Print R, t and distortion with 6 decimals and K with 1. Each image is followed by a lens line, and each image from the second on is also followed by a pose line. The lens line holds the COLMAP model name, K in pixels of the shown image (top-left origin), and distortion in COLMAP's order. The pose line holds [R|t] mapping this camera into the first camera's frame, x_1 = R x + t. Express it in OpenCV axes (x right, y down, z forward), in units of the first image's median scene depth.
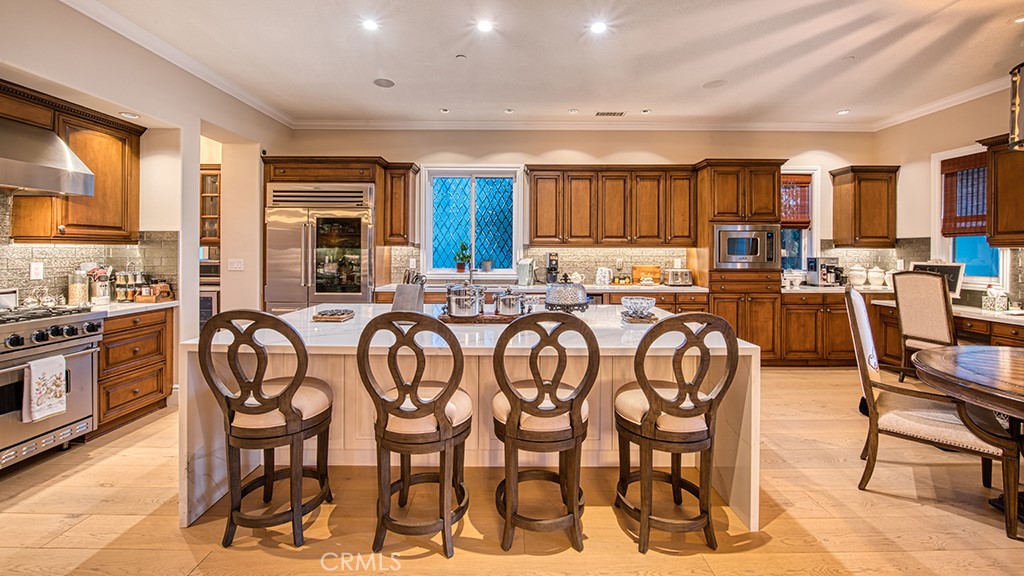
lens RADIAL K [[412.9, 0, 507.0], [0, 412.9, 249.5], [0, 0, 1]] dist [-0.000666, -0.000066]
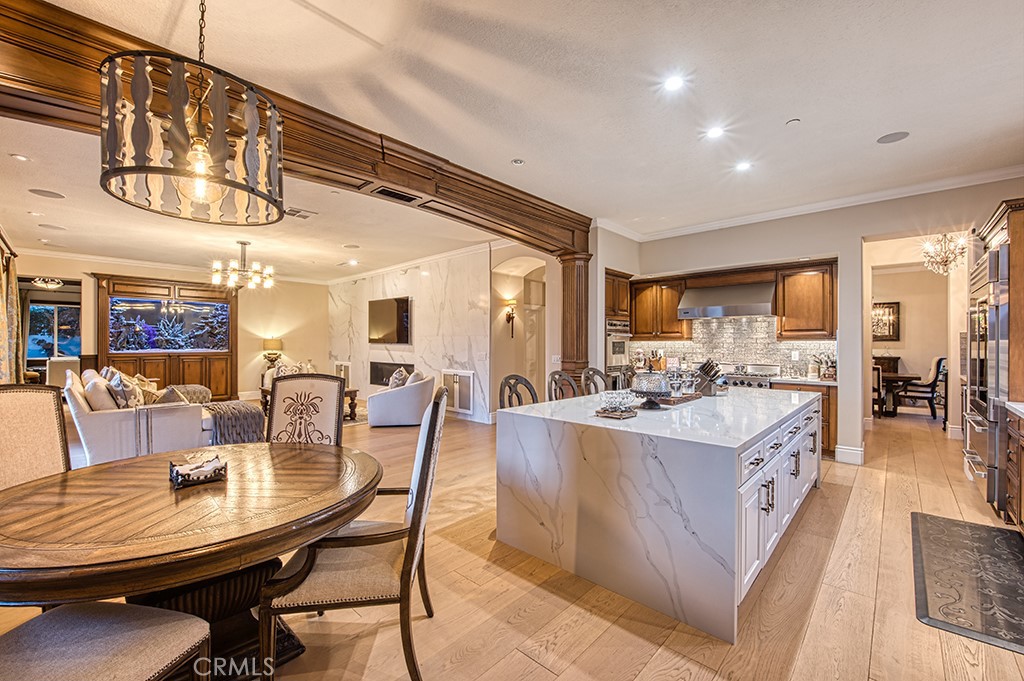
lens RADIAL K [[426.6, 0, 509.8], [0, 426.6, 342.6], [0, 0, 1]] dist [0.000038, -0.000931]
pose [[-0.682440, -0.003062, -0.730935, 0.709820], [0.001413, 0.999984, -0.005509, 0.001326], [0.730940, -0.004792, -0.682425, 0.875447]]
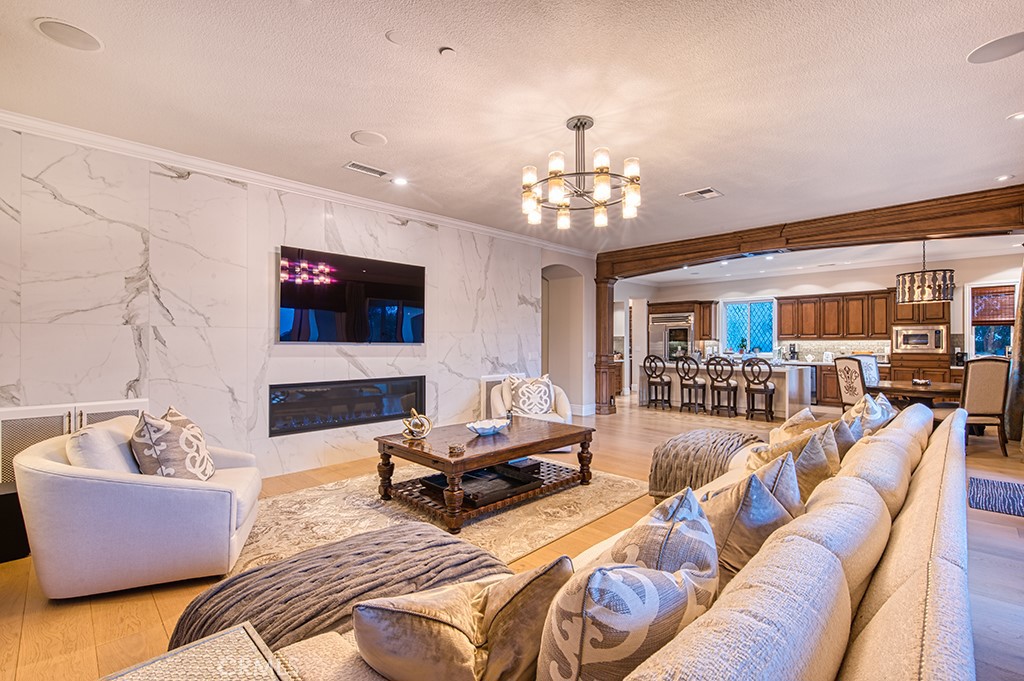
lens RADIAL K [[452.7, 0, 513.1], [0, 452.7, 343.7], [0, 0, 1]] dist [0.004167, -0.000291]
pose [[0.713233, -0.002359, -0.700924, 0.689610], [0.006093, 0.999977, 0.002834, -0.004312], [0.700901, -0.006292, 0.713231, -1.415263]]
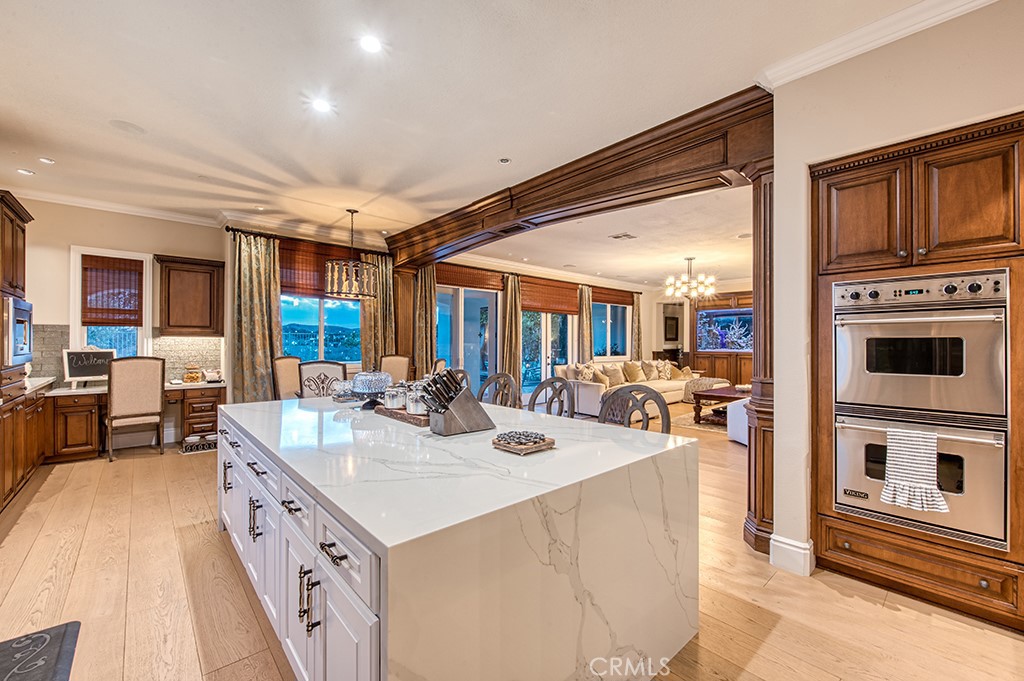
lens RADIAL K [[426.6, 0, 535.4], [0, 426.6, 341.9], [0, 0, 1]] dist [0.000038, -0.000931]
pose [[-0.672957, -0.007689, 0.739642, -0.540570], [-0.013285, 0.999910, -0.001692, -0.001737], [-0.739563, -0.010965, -0.672999, 0.833722]]
